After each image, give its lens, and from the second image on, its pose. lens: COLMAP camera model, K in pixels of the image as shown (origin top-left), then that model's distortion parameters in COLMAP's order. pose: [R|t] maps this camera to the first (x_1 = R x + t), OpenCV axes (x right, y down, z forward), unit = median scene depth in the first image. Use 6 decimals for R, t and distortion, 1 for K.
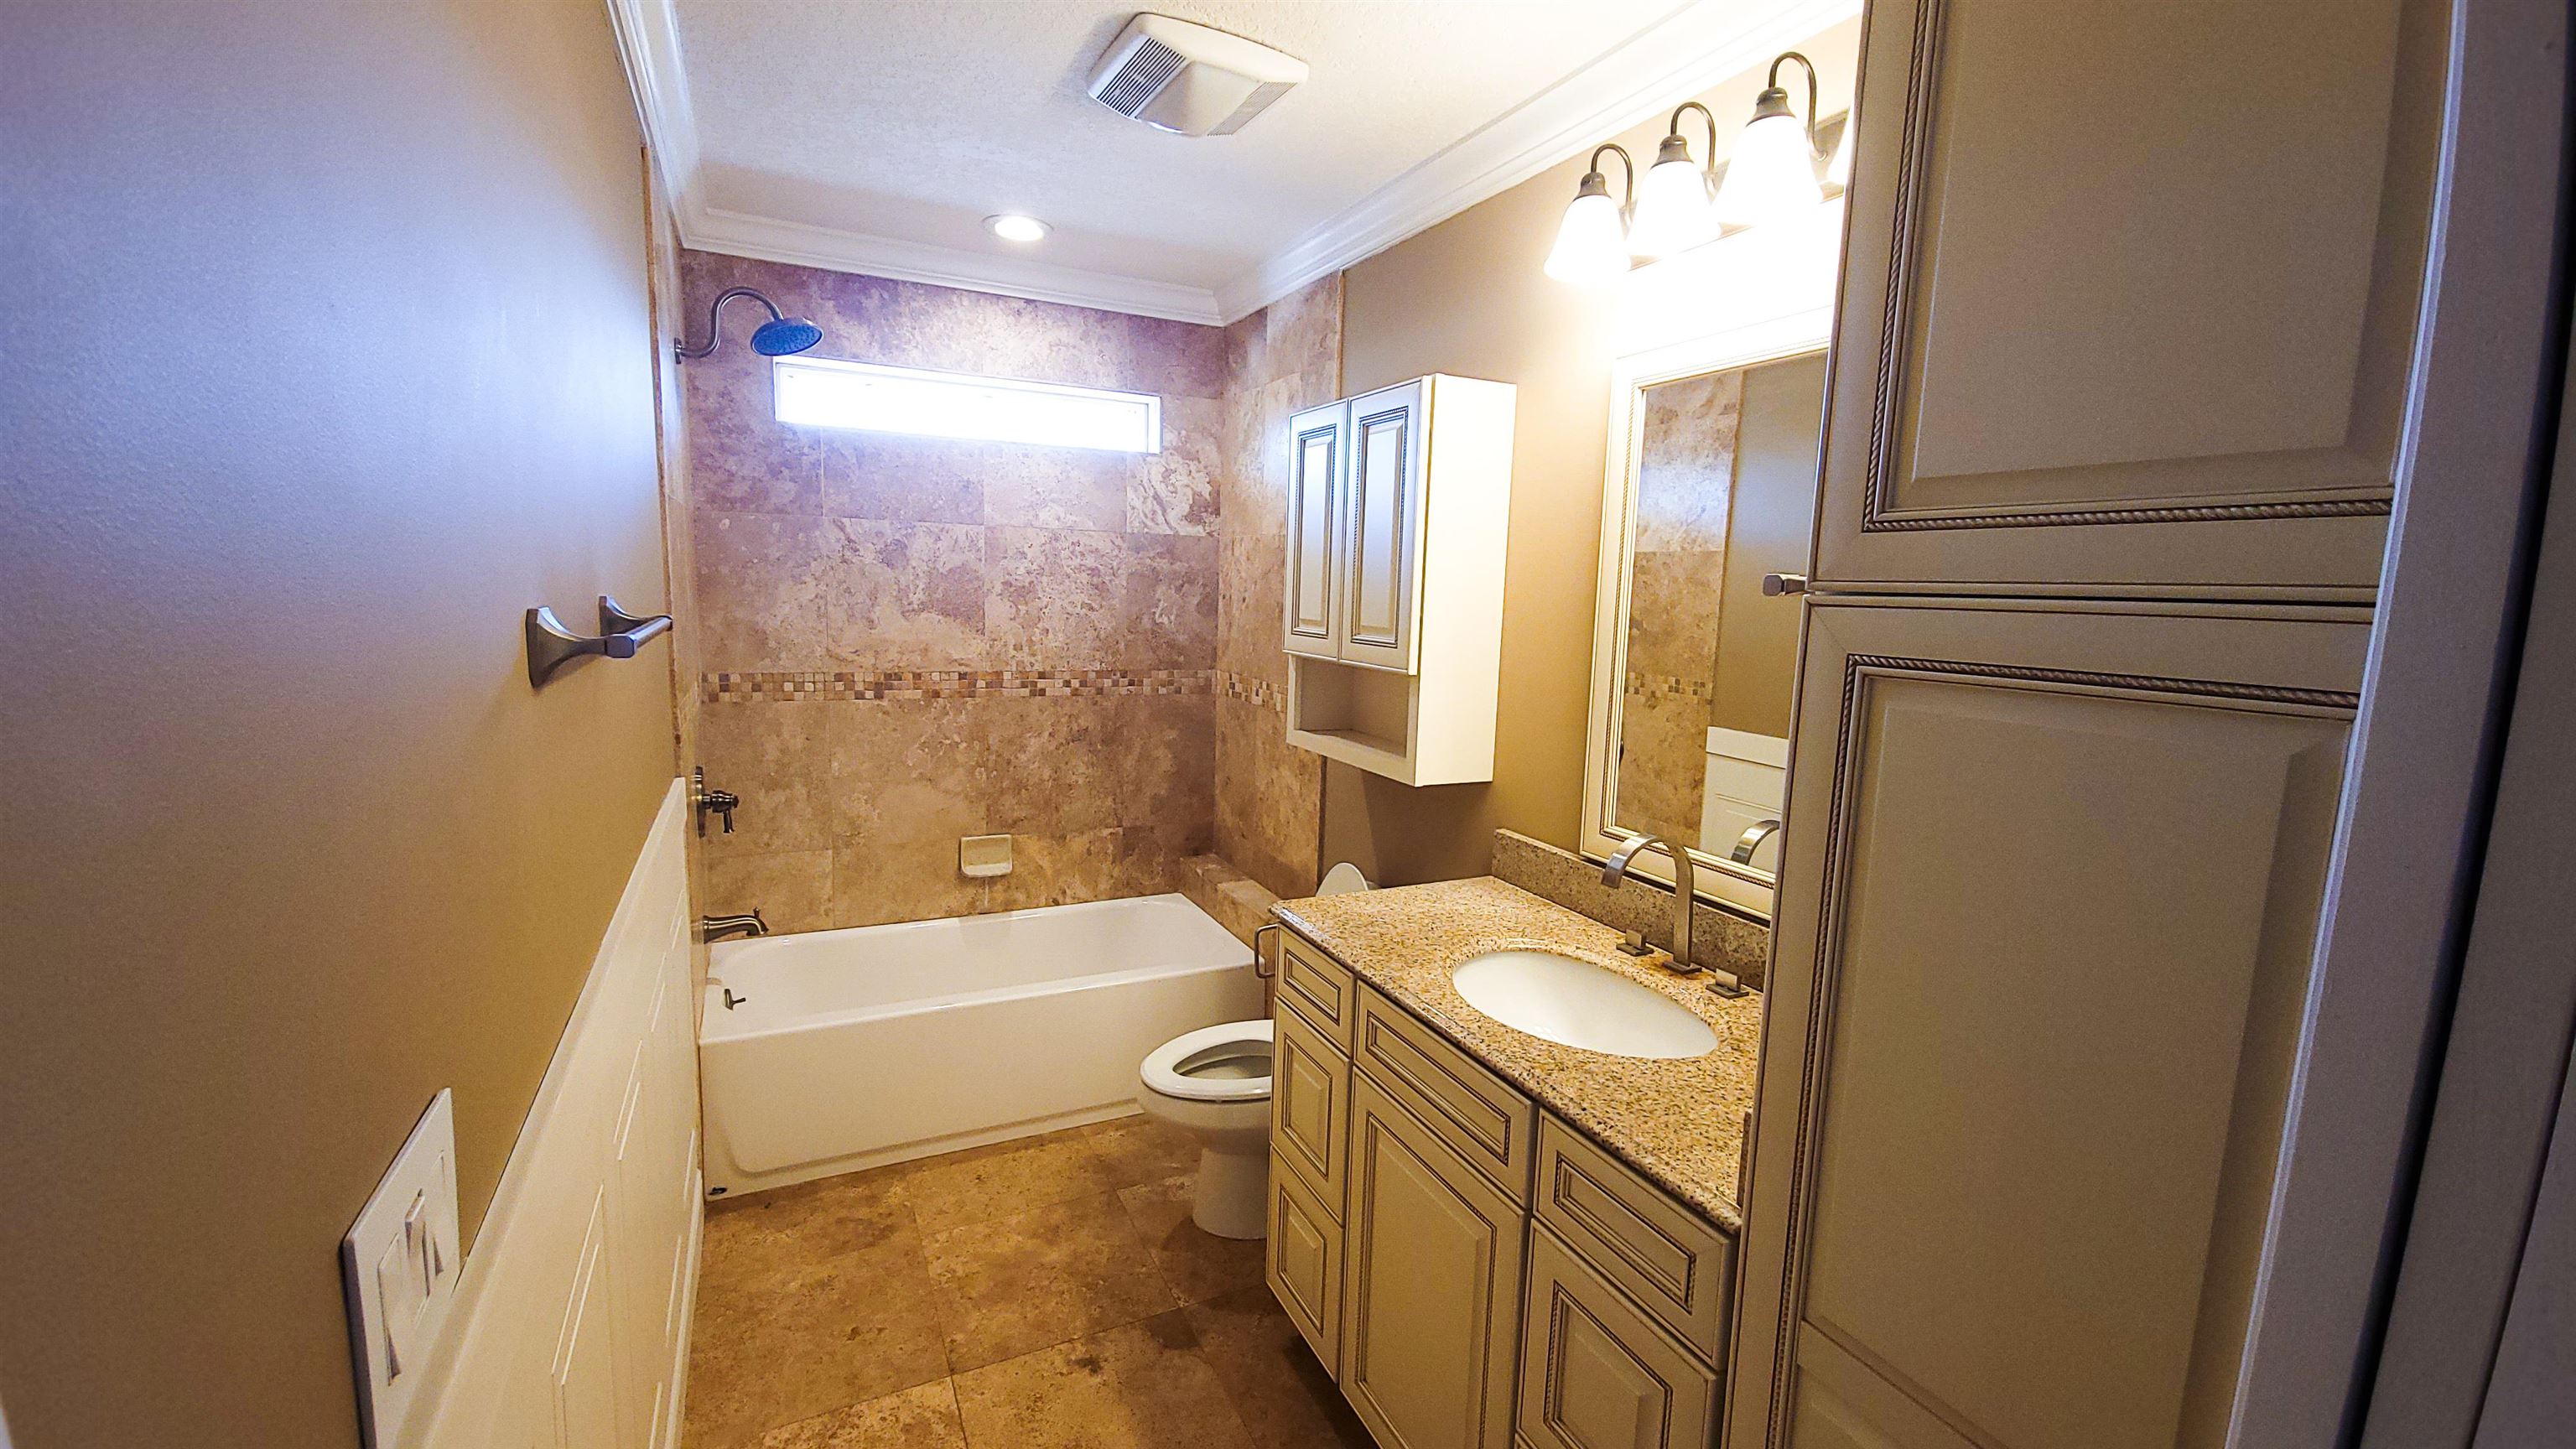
lens RADIAL K [[1035.4, 0, 1280.7], [0, 1035.4, 722.0], [0, 0, 1]] dist [0.004126, -0.002111]
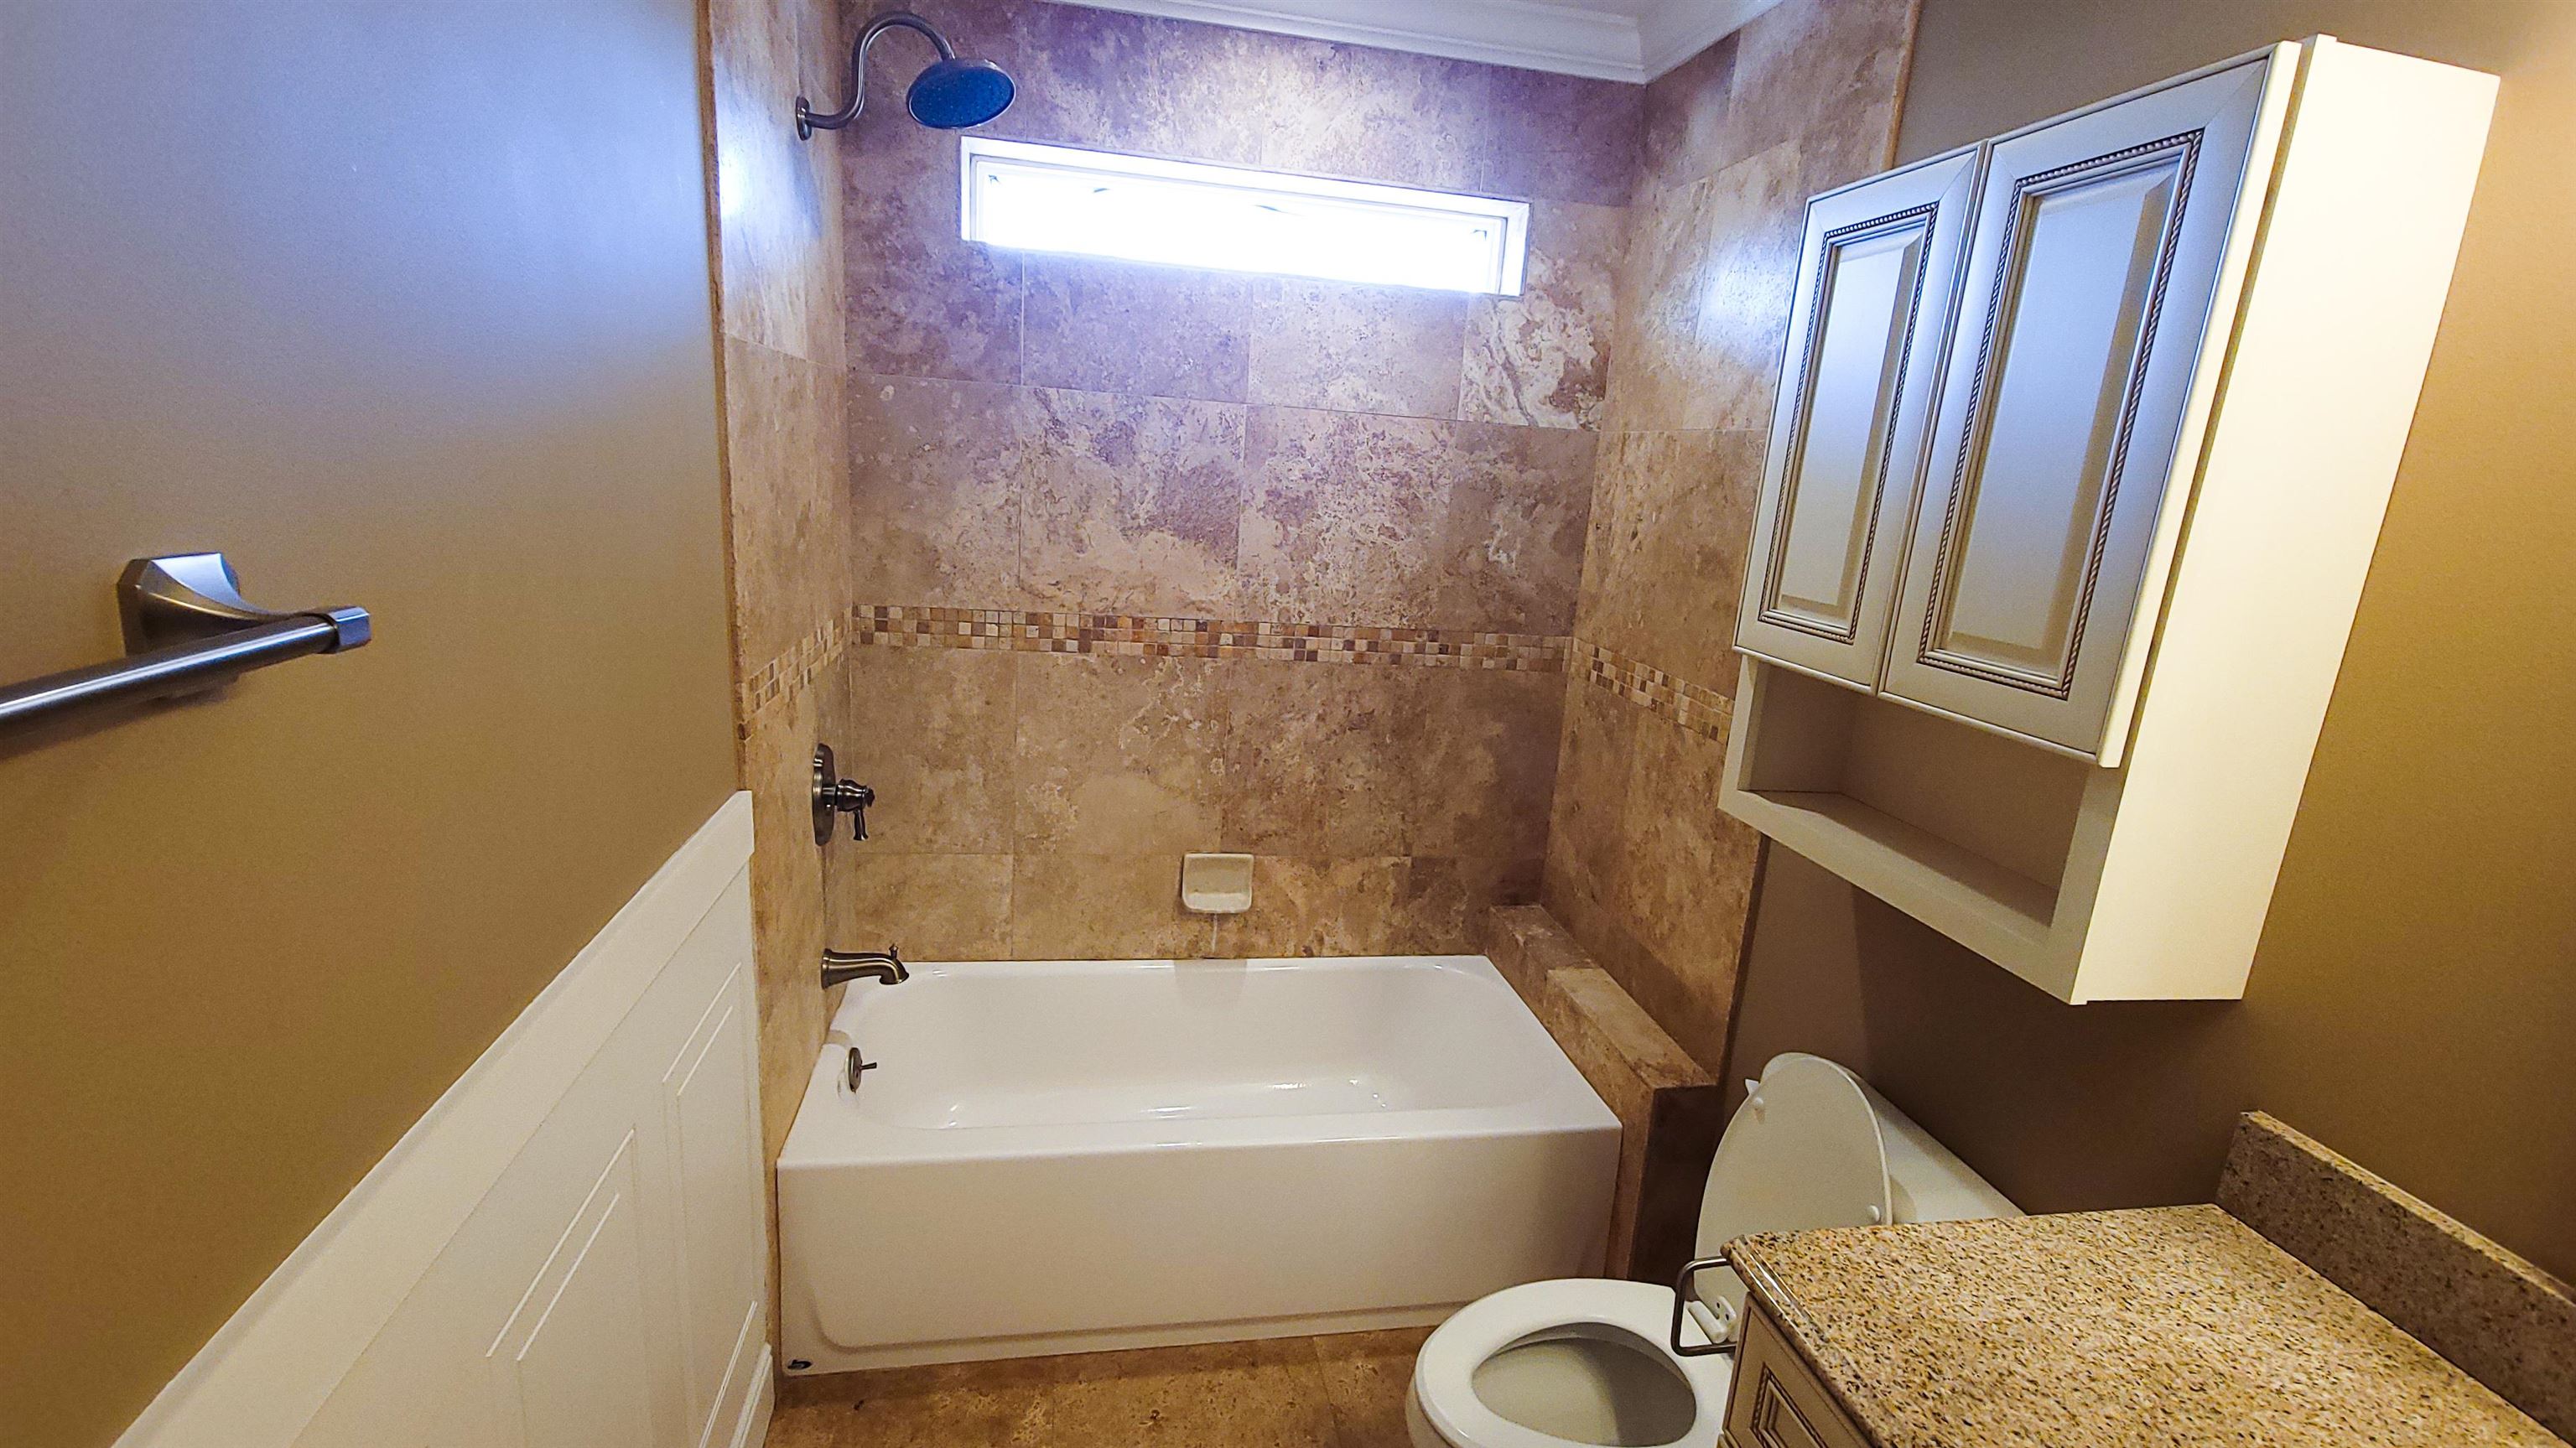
lens RADIAL K [[1104.5, 0, 1281.9], [0, 1104.5, 719.0], [0, 0, 1]] dist [0.002137, -0.000133]
pose [[0.962046, 0.096774, -0.255153, -0.065615], [-0.075126, 0.992801, 0.093285, -0.058691], [0.262344, -0.070576, 0.962390, 0.319339]]
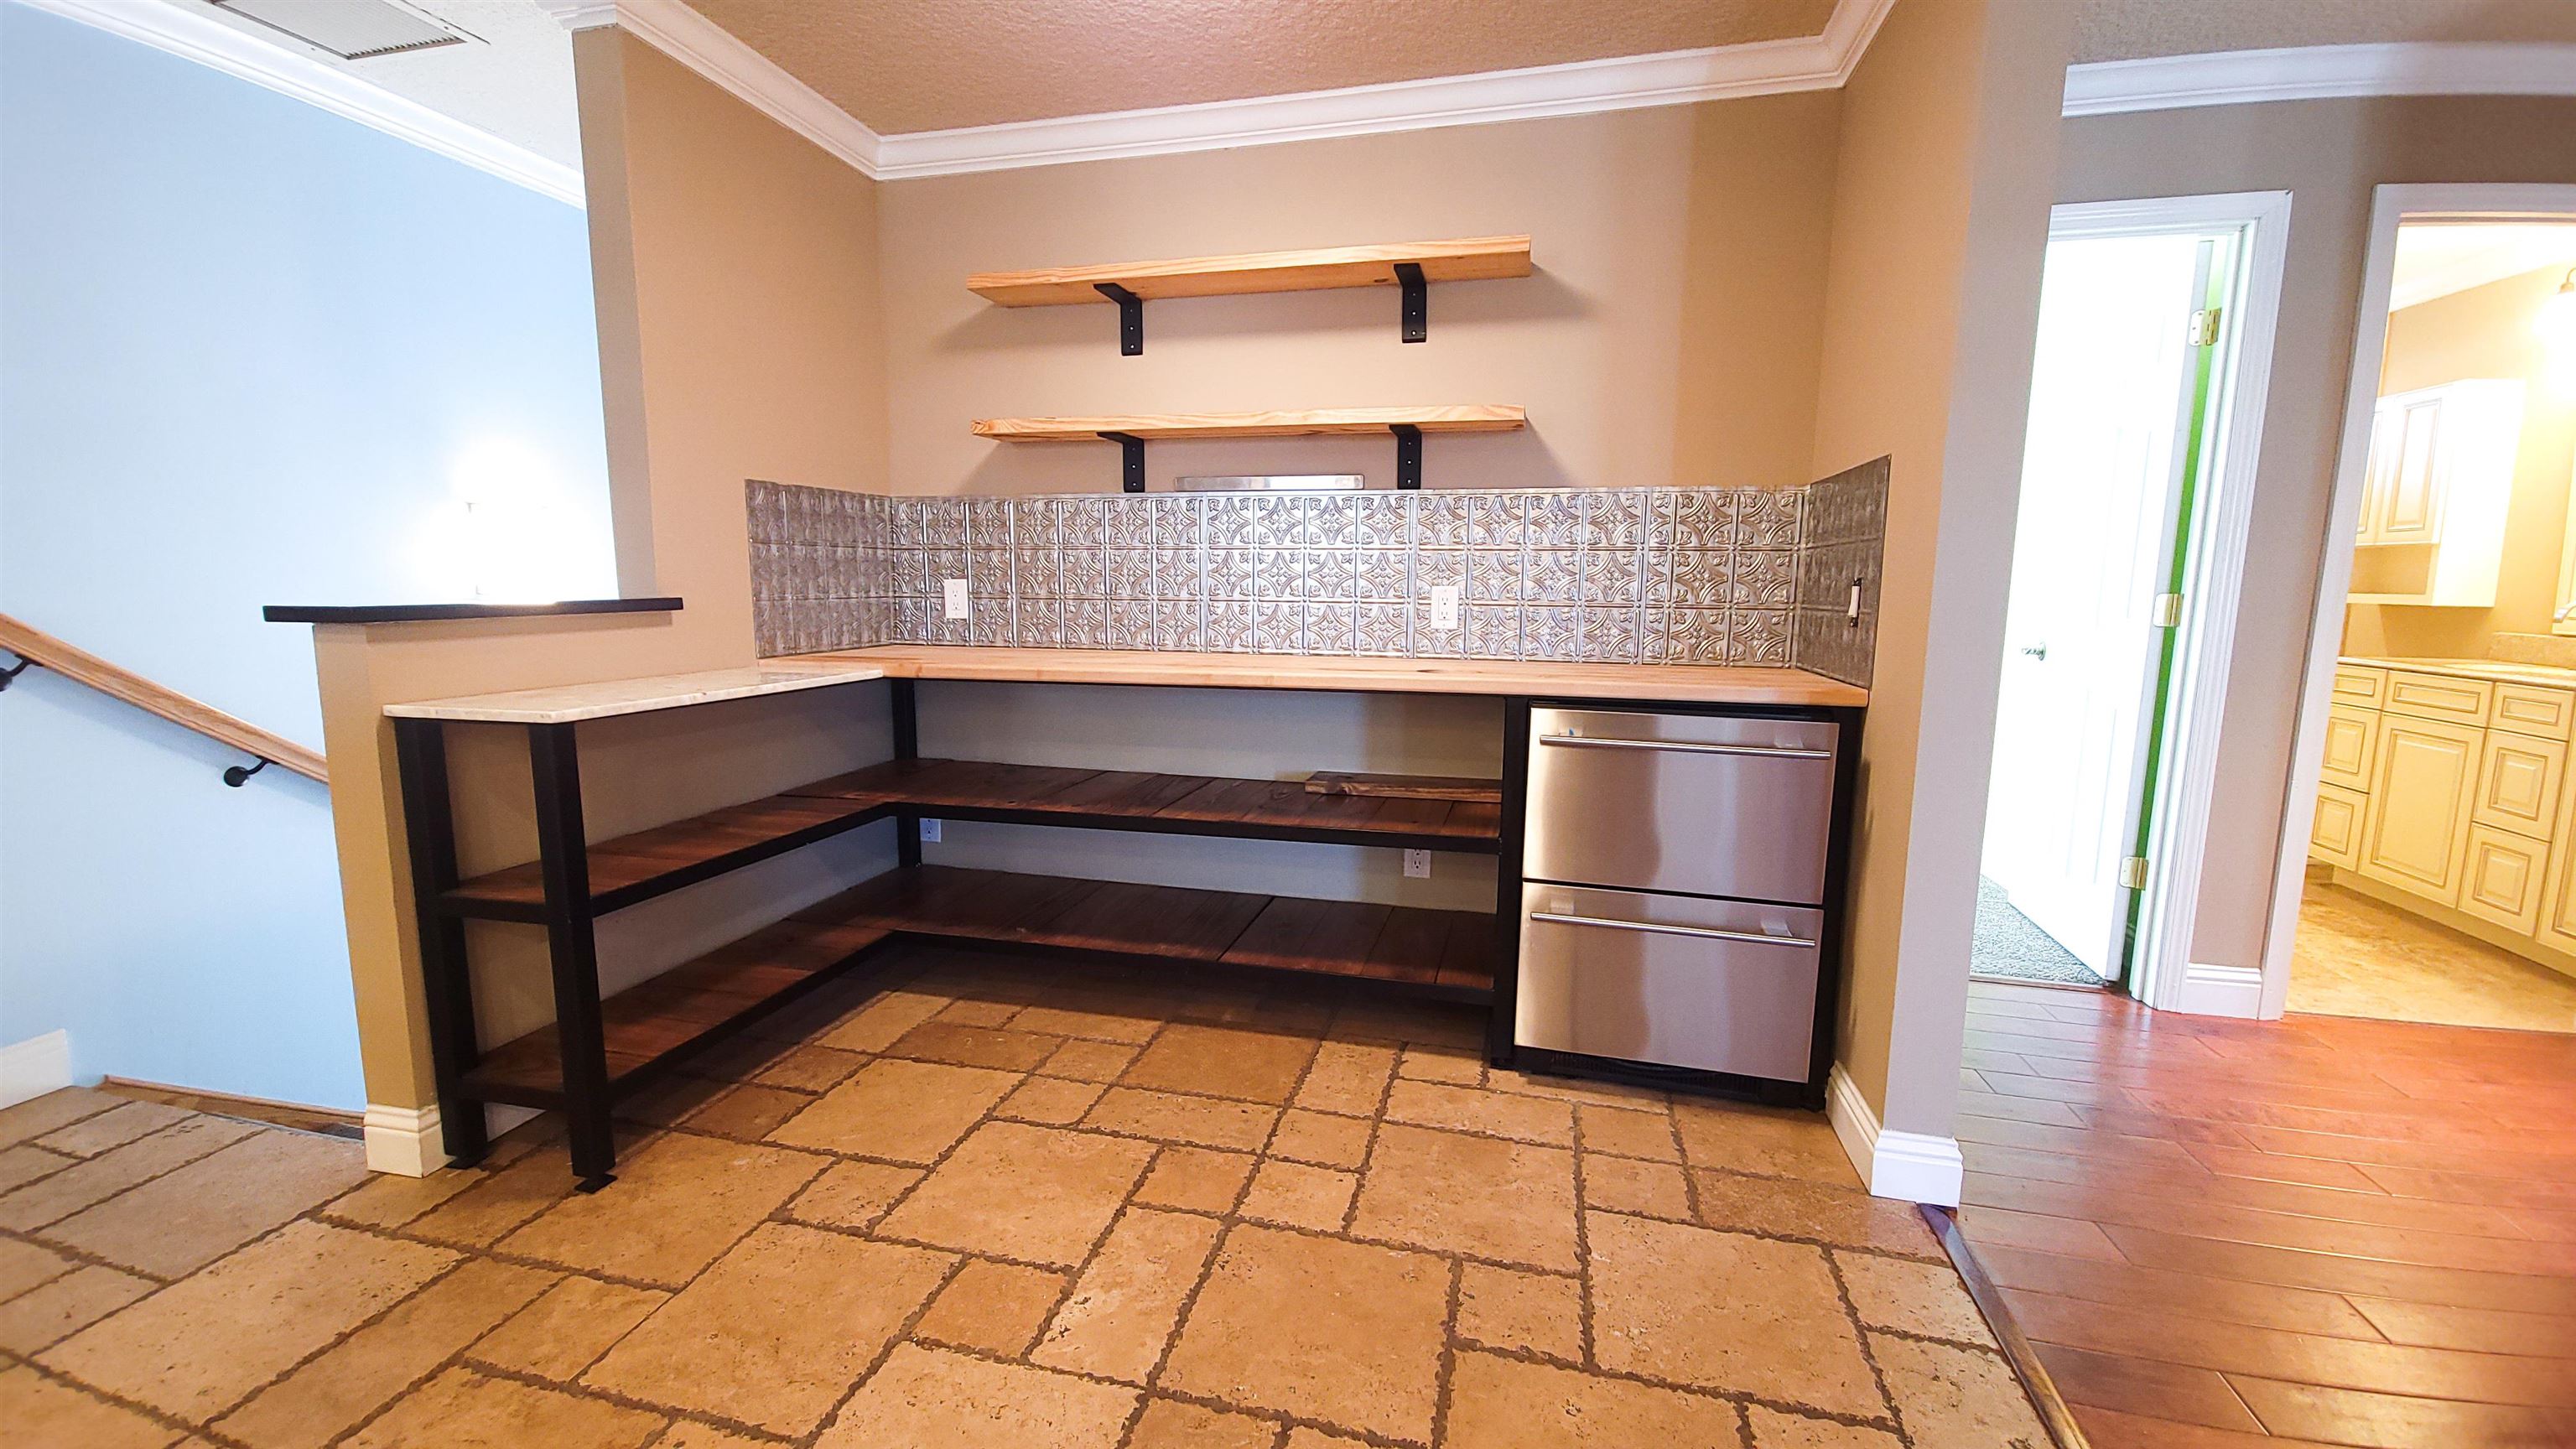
lens RADIAL K [[1022.5, 0, 1288.0], [0, 1022.5, 724.5], [0, 0, 1]] dist [0.058859, -0.031213]
pose [[0.769230, 0.064901, -0.635667, -0.165217], [-0.071727, 0.997311, 0.015027, 0.276724], [0.634933, 0.034035, 0.771817, -1.207694]]
